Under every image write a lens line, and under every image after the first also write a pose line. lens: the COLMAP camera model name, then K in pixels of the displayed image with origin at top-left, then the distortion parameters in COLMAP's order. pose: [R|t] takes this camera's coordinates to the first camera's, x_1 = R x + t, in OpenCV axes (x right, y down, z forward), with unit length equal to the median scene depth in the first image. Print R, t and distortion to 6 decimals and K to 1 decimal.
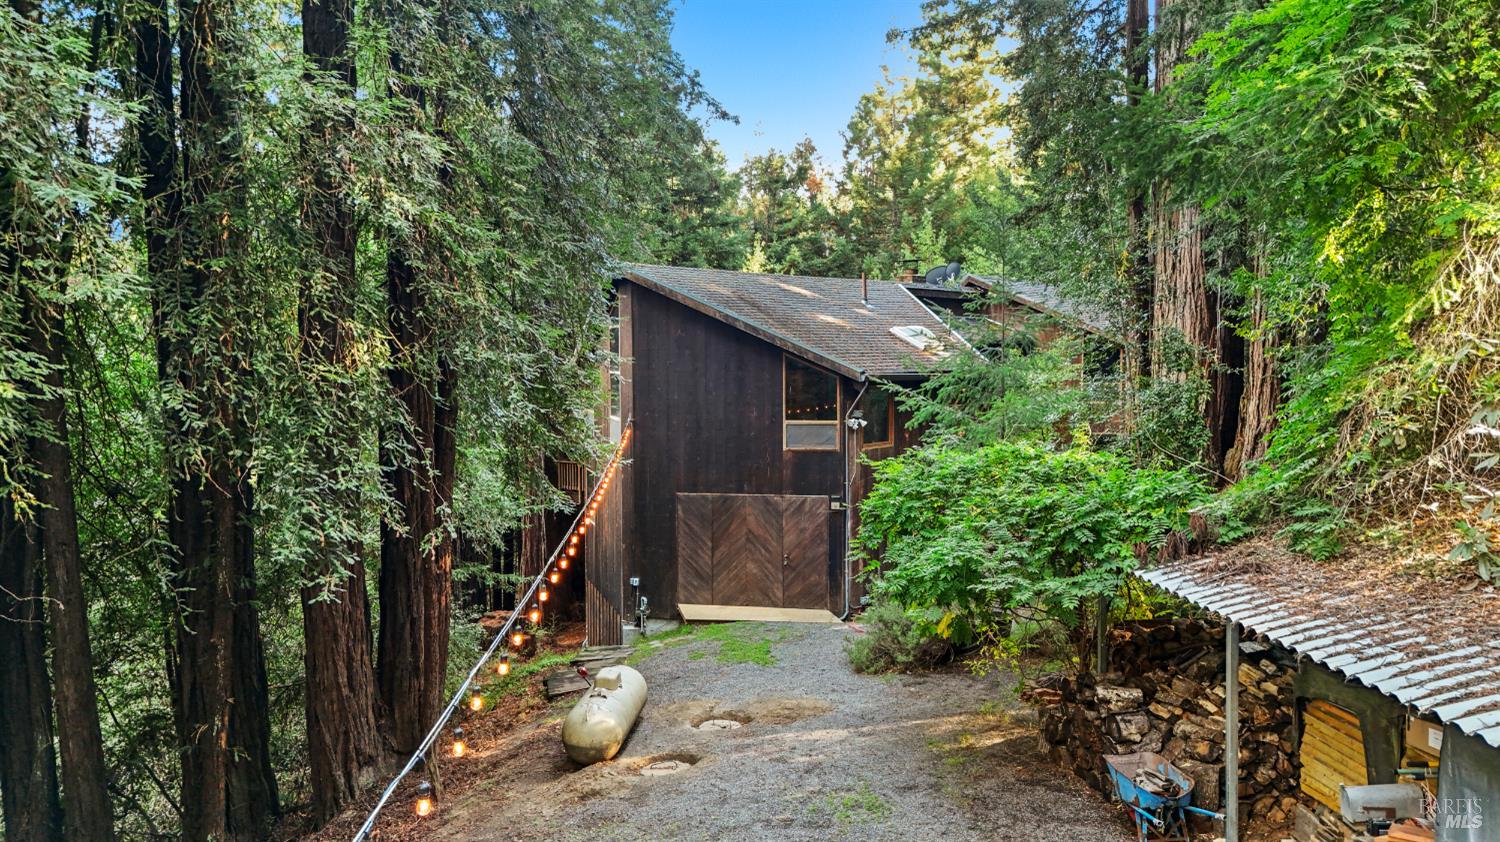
lens RADIAL K [[1106.1, 0, 752.3], [0, 1106.1, 420.8], [0, 0, 1]] dist [0.053910, 0.000093]
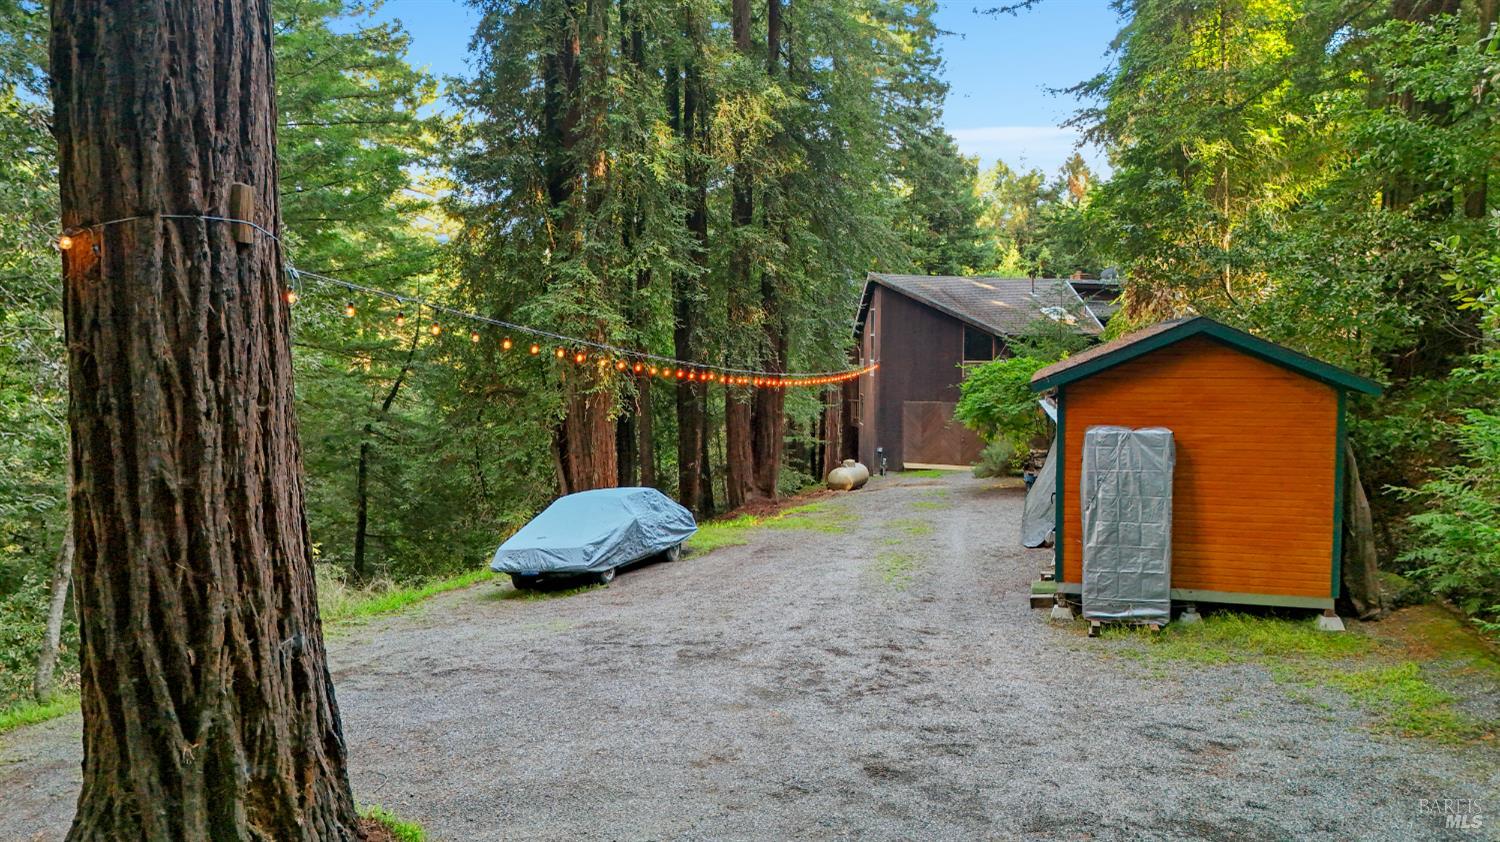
lens RADIAL K [[1106.1, 0, 747.0], [0, 1106.1, 421.8], [0, 0, 1]] dist [0.053910, 0.000093]
pose [[0.956290, 0.023323, -0.291487, 0.218248], [-0.019890, 0.999694, 0.014736, 0.078513], [0.291741, -0.008295, 0.956461, -0.816802]]
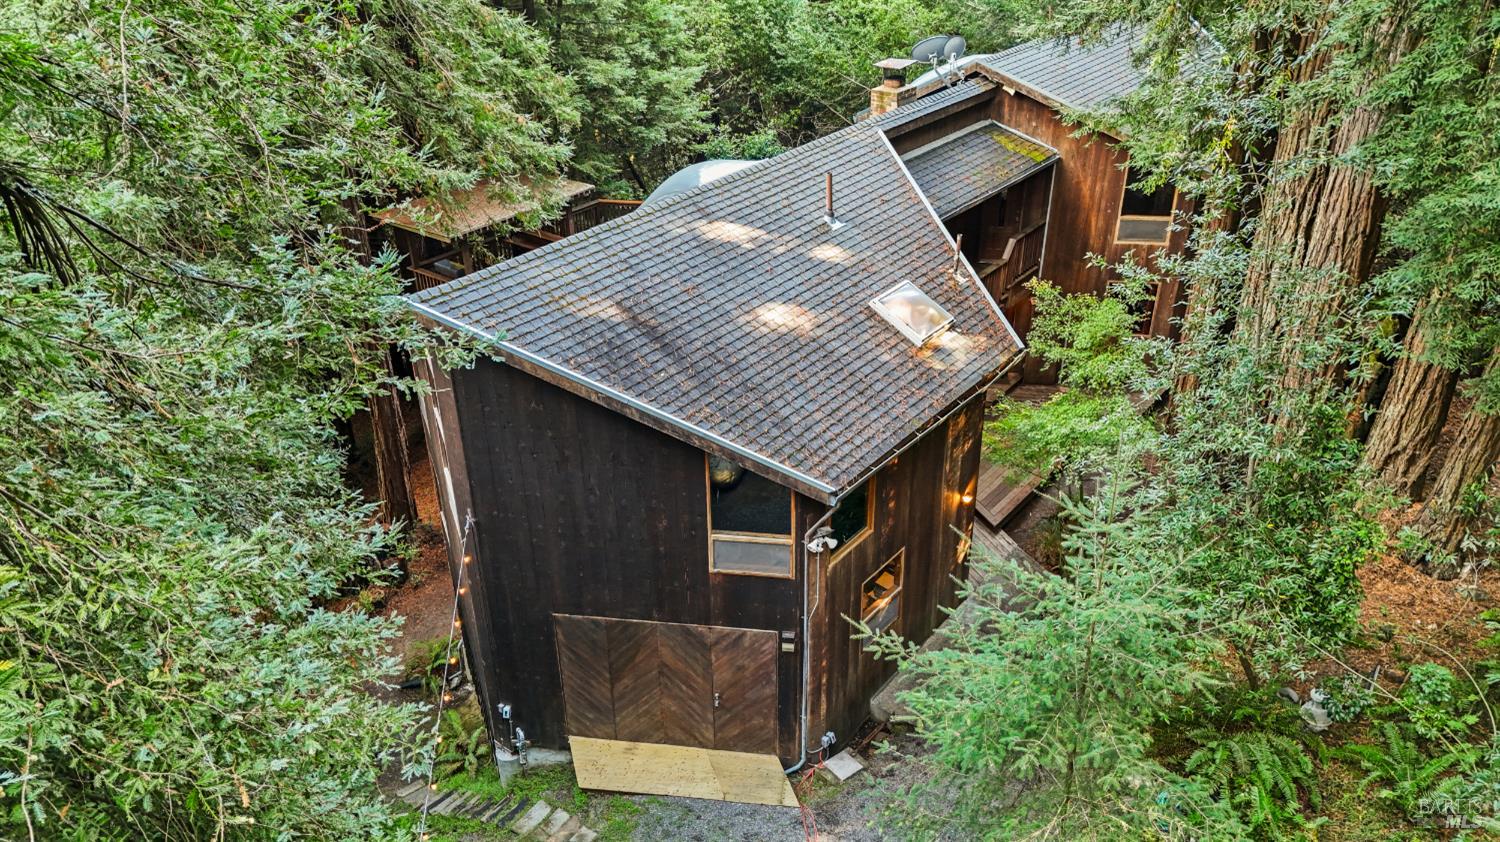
lens RADIAL K [[1106.1, 0, 757.2], [0, 1106.1, 416.5], [0, 0, 1]] dist [0.053910, 0.000093]
pose [[0.997736, -0.037185, 0.056044, 0.022736], [0.009094, 0.900204, 0.435373, -0.340684], [-0.066641, -0.433877, 0.898504, 0.441649]]
